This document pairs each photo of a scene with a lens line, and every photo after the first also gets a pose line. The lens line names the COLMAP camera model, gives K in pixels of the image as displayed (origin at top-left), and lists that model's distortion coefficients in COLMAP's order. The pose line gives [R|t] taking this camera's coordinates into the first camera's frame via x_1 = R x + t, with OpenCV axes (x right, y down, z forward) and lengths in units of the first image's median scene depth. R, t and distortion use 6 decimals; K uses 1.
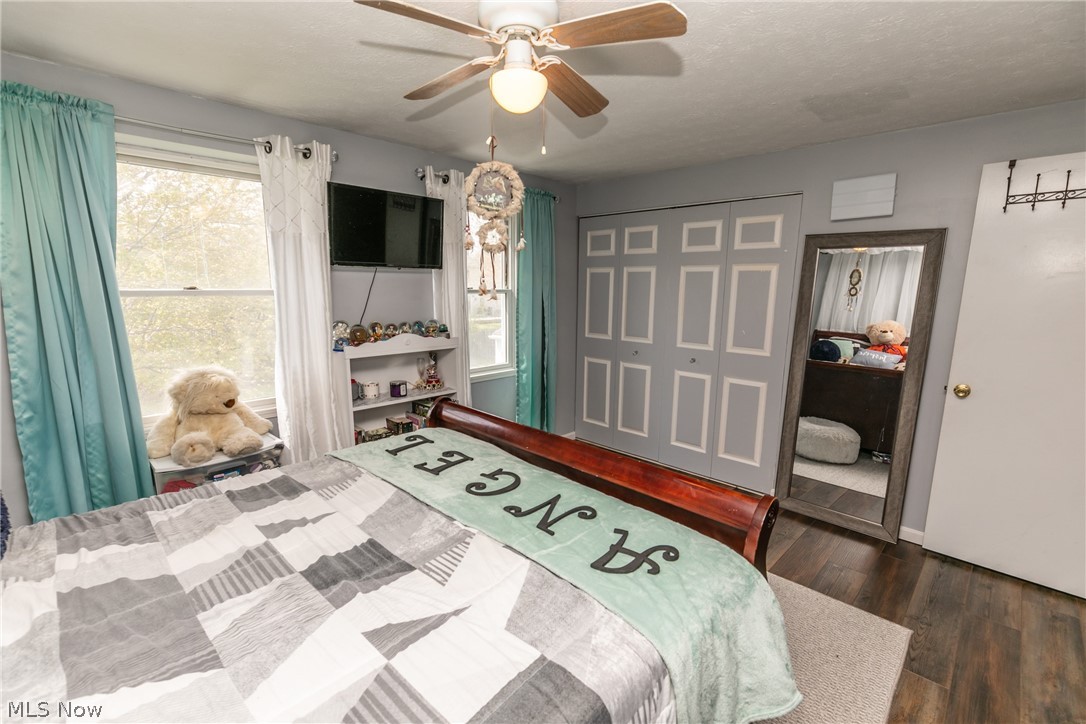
lens RADIAL K [[484.2, 0, 543.8], [0, 484.2, 369.2], [0, 0, 1]] dist [0.006492, -0.002179]
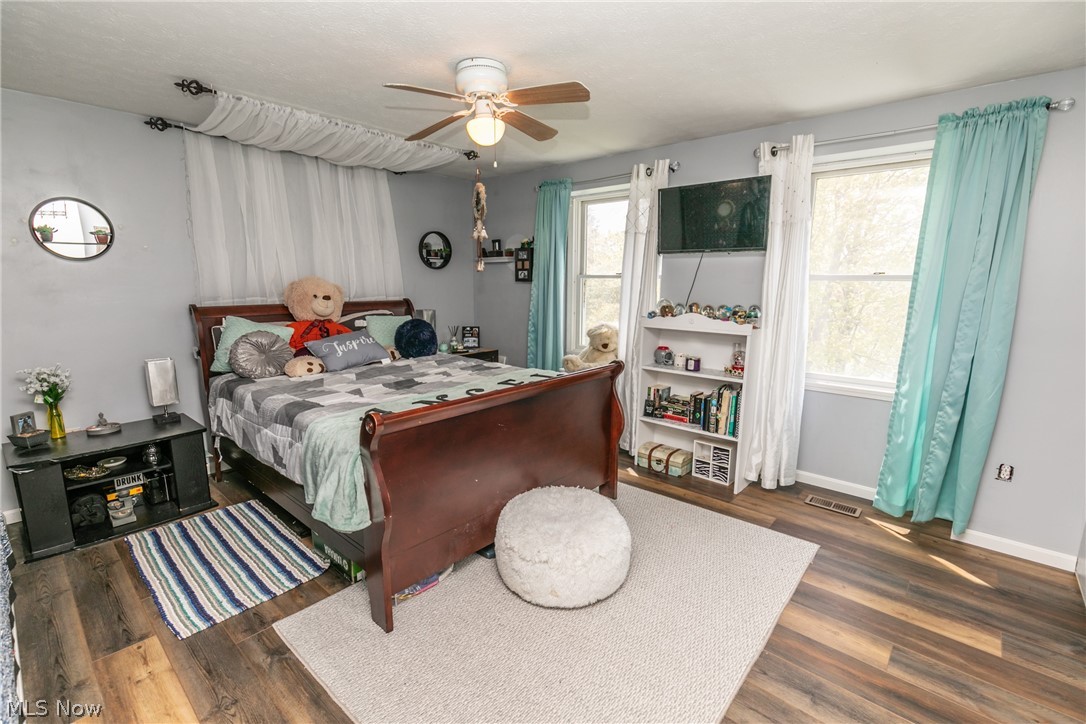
lens RADIAL K [[484.2, 0, 543.5], [0, 484.2, 366.4], [0, 0, 1]] dist [0.006492, -0.002179]
pose [[0.043841, 0.168693, -0.984693, 0.742529], [-0.180998, 0.970671, 0.158232, -0.063989], [0.982506, 0.171291, 0.073088, 0.570629]]
